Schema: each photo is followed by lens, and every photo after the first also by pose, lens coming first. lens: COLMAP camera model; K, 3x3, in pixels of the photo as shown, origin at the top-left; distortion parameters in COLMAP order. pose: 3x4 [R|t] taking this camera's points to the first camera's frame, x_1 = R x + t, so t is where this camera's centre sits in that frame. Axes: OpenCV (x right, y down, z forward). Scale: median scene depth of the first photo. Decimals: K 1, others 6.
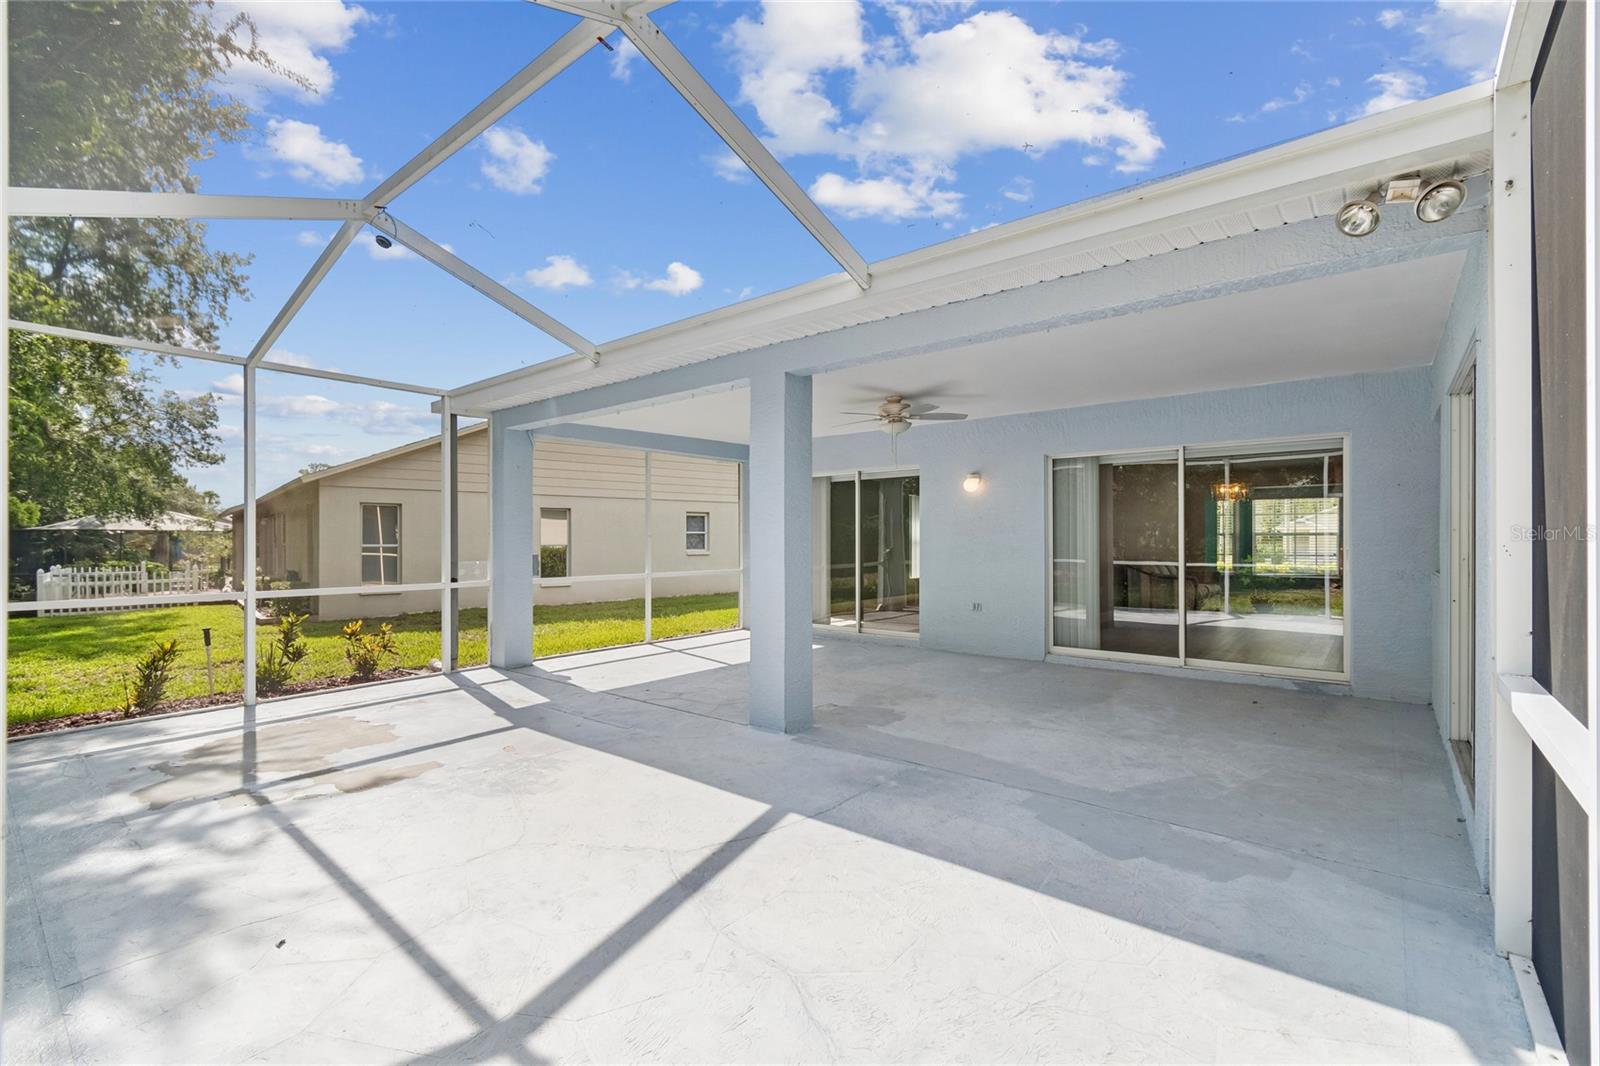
lens RADIAL K [[706.5, 0, 803.2], [0, 706.5, 534.2], [0, 0, 1]] dist [0.003915, -0.001478]
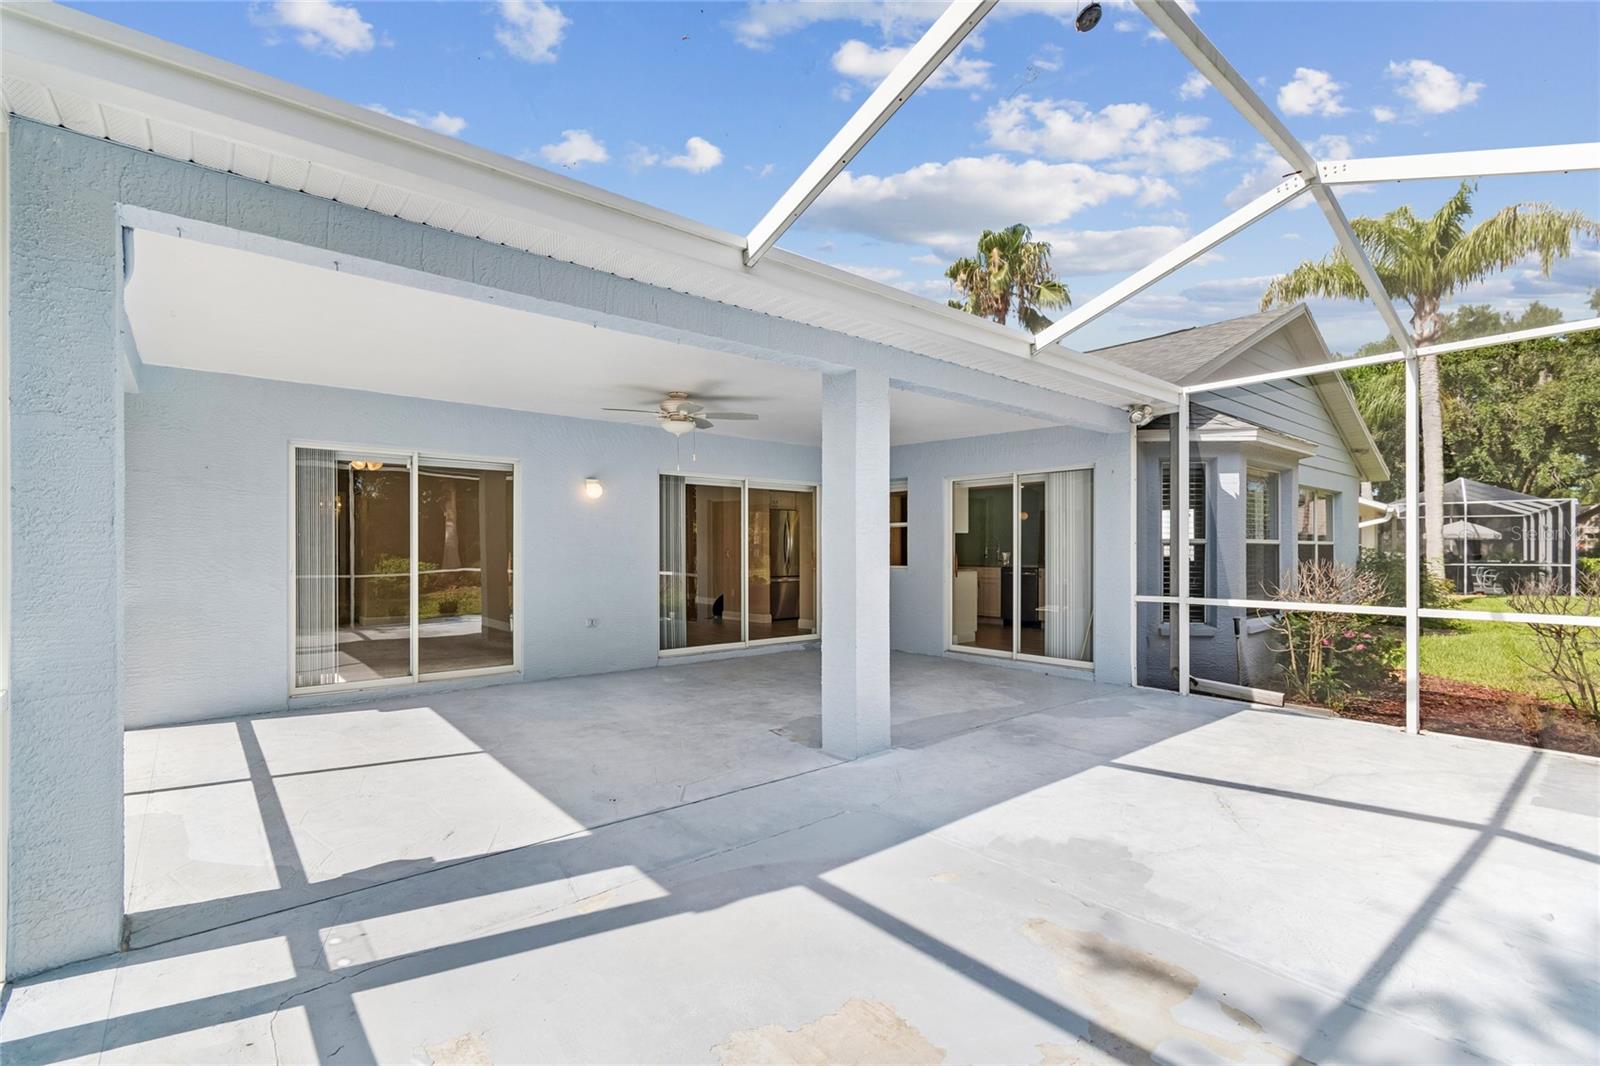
lens RADIAL K [[706.5, 0, 772.2], [0, 706.5, 547.2], [0, 0, 1]] dist [0.003915, -0.001478]
pose [[0.208699, 0.000732, 0.977980, -1.137595], [-0.005361, 0.999986, 0.000395, 0.002664], [-0.977965, -0.005325, 0.208700, 1.074654]]
